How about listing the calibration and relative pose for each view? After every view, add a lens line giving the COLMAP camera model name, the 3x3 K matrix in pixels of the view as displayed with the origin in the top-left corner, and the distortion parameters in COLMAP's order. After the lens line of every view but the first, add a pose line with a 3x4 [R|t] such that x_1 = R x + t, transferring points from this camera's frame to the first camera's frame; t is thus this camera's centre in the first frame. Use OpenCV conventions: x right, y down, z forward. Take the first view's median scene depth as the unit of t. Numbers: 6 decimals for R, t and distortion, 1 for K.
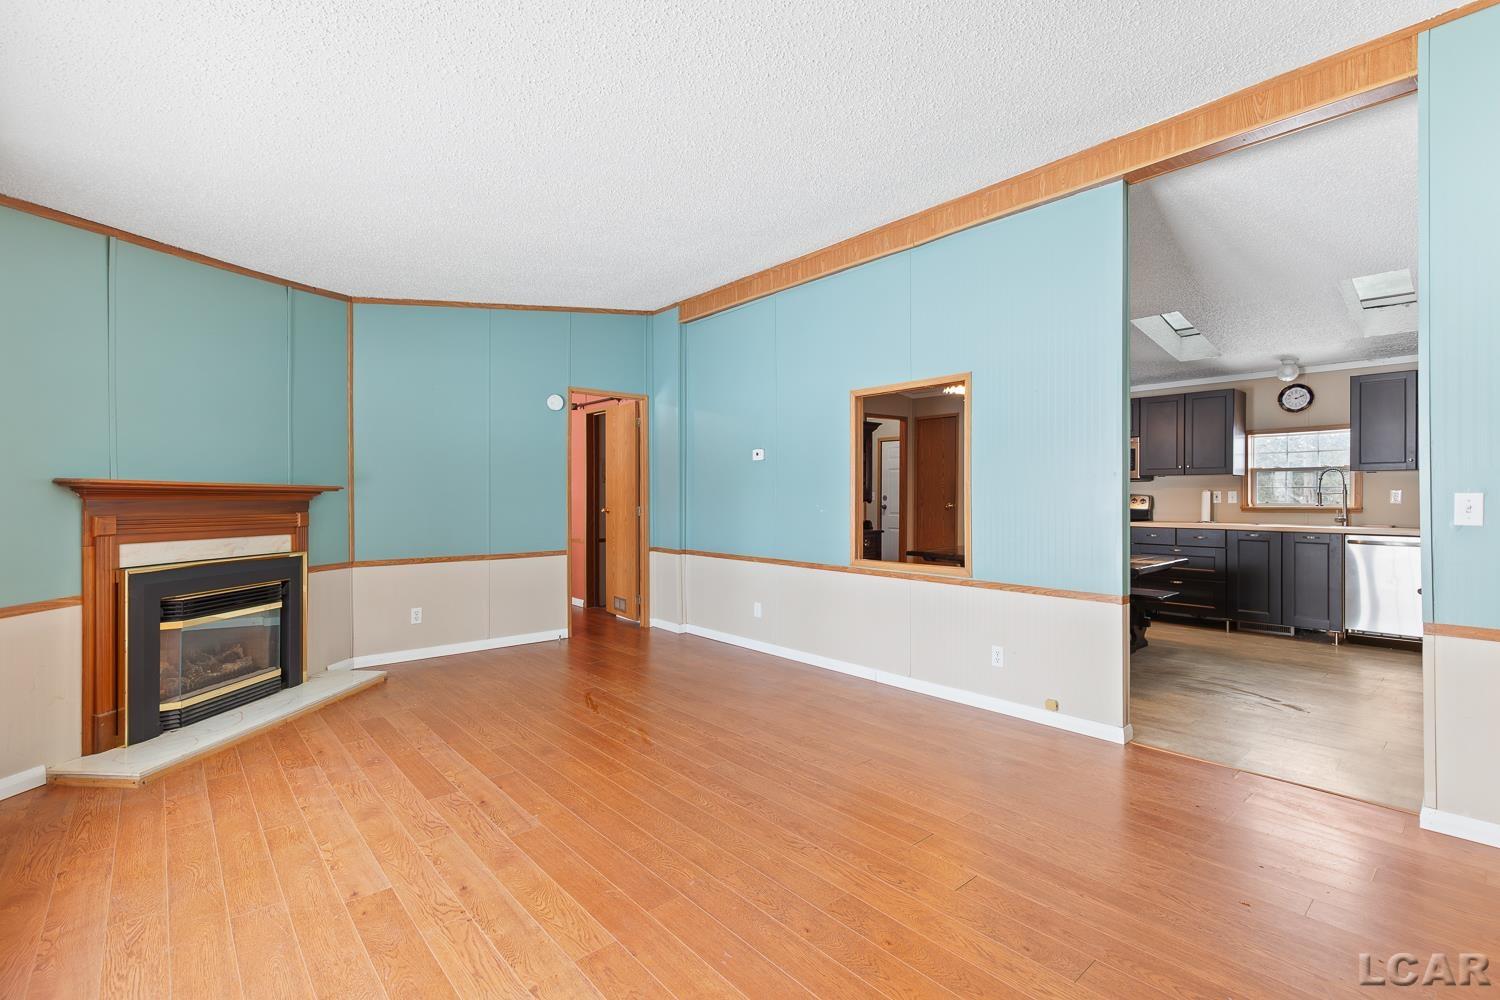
lens RADIAL K [[674.8, 0, 753.7], [0, 674.8, 498.8], [0, 0, 1]] dist [0.011384, -0.002889]
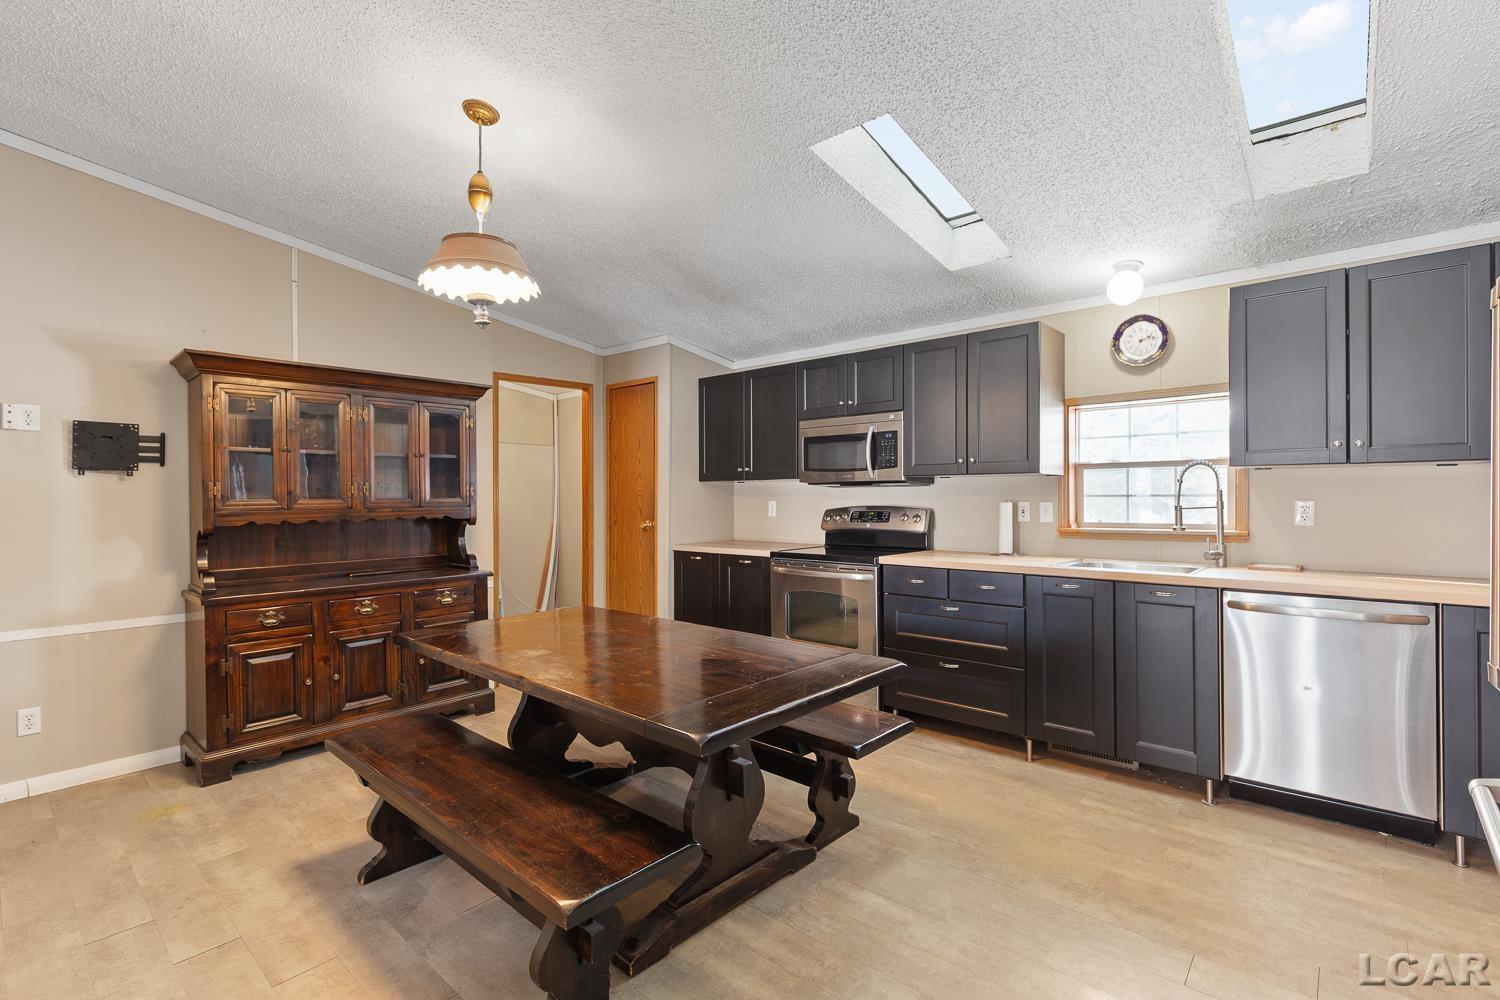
lens RADIAL K [[674.8, 0, 752.7], [0, 674.8, 500.7], [0, 0, 1]] dist [0.011384, -0.002889]
pose [[0.991978, -0.006133, 0.126263, 0.397951], [0.006197, 0.999981, -0.000116, -0.014714], [-0.126260, 0.000898, 0.991997, 0.470772]]
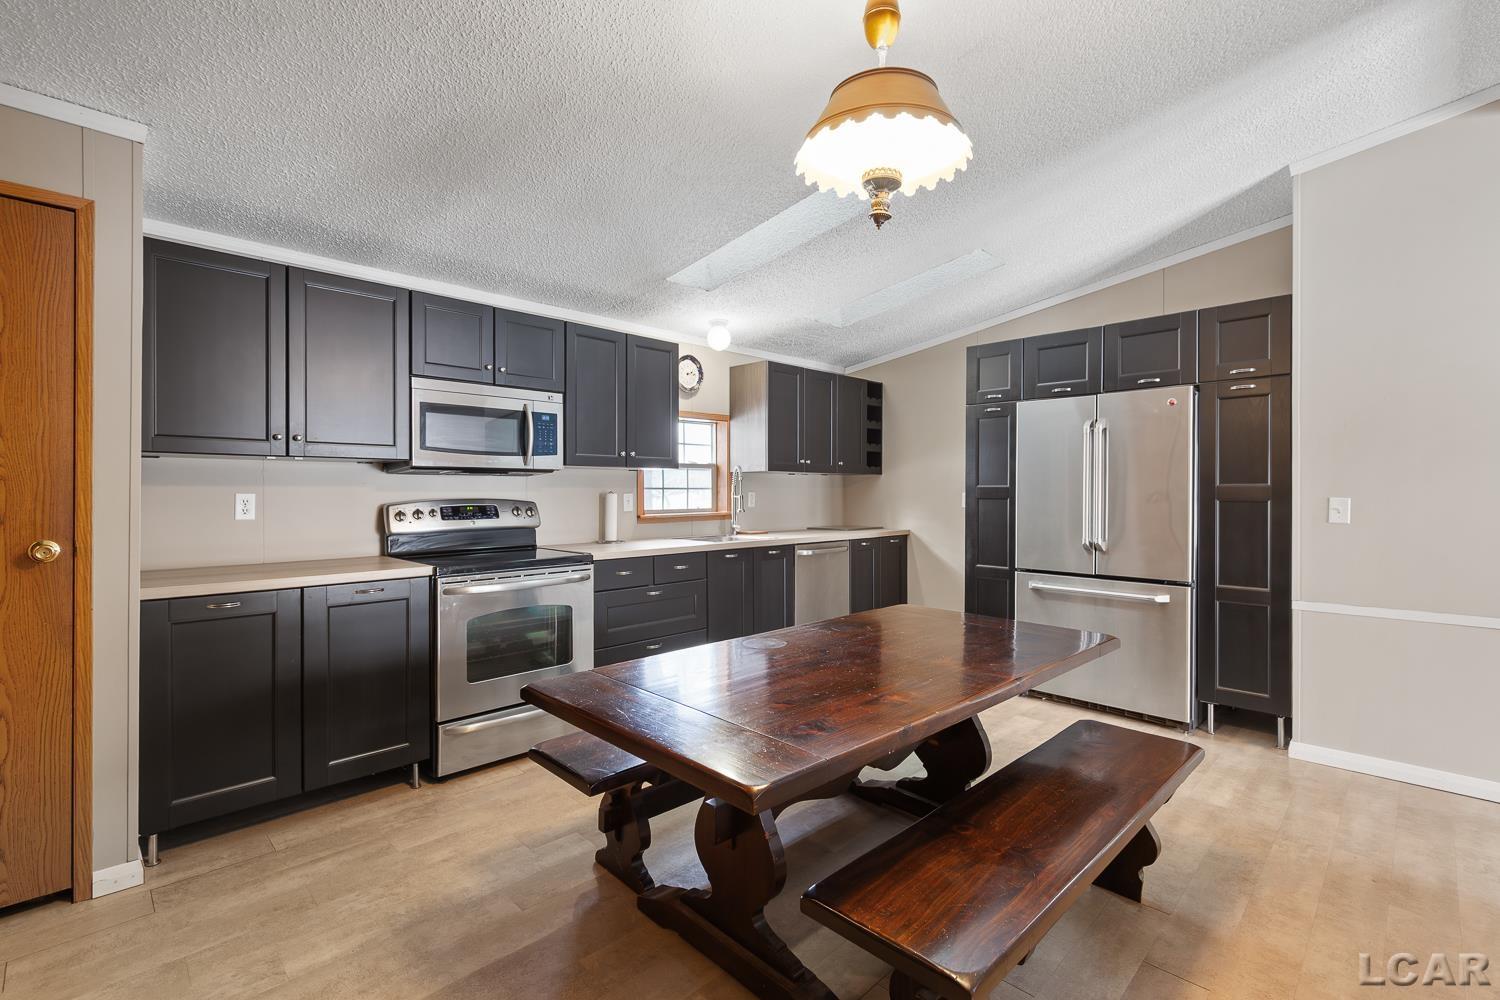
lens RADIAL K [[674.8, 0, 740.9], [0, 674.8, 495.2], [0, 0, 1]] dist [0.011384, -0.002889]
pose [[-0.045813, -0.007051, 0.998925, 0.019313], [0.003822, 0.999967, 0.007234, -0.014755], [-0.998943, 0.004149, -0.045784, 0.973811]]
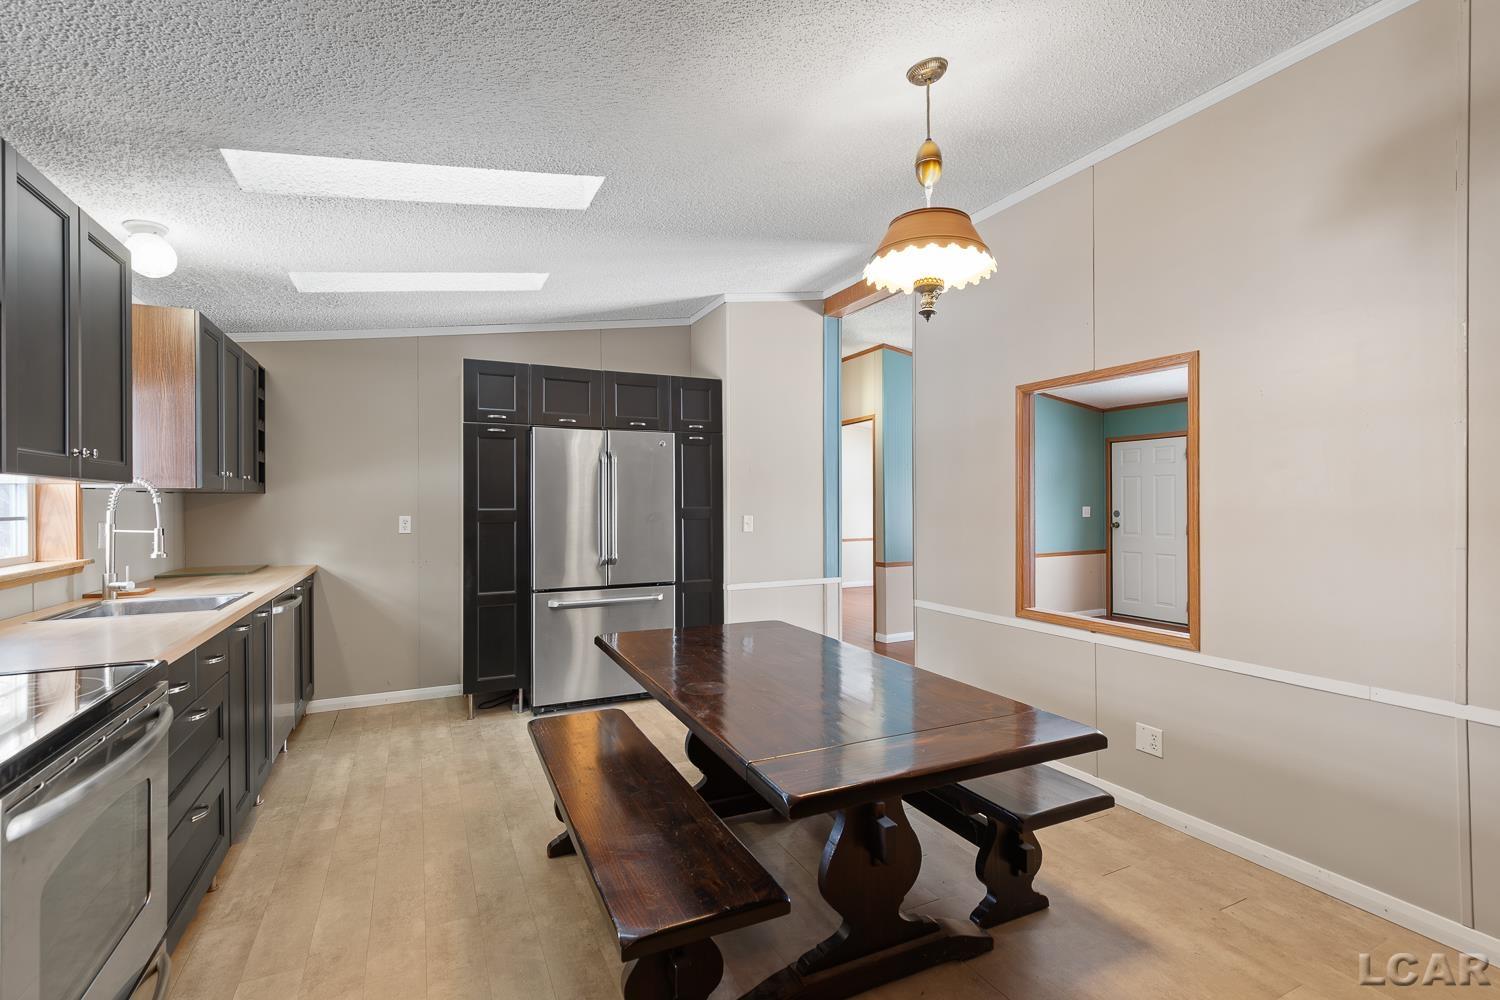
lens RADIAL K [[674.8, 0, 748.4], [0, 674.8, 498.7], [0, 0, 1]] dist [0.011384, -0.002889]
pose [[-0.962820, 0.007593, 0.270038, 0.282775], [0.007504, 0.999971, -0.001362, -0.026011], [-0.270040, 0.000714, -0.962849, 1.266259]]
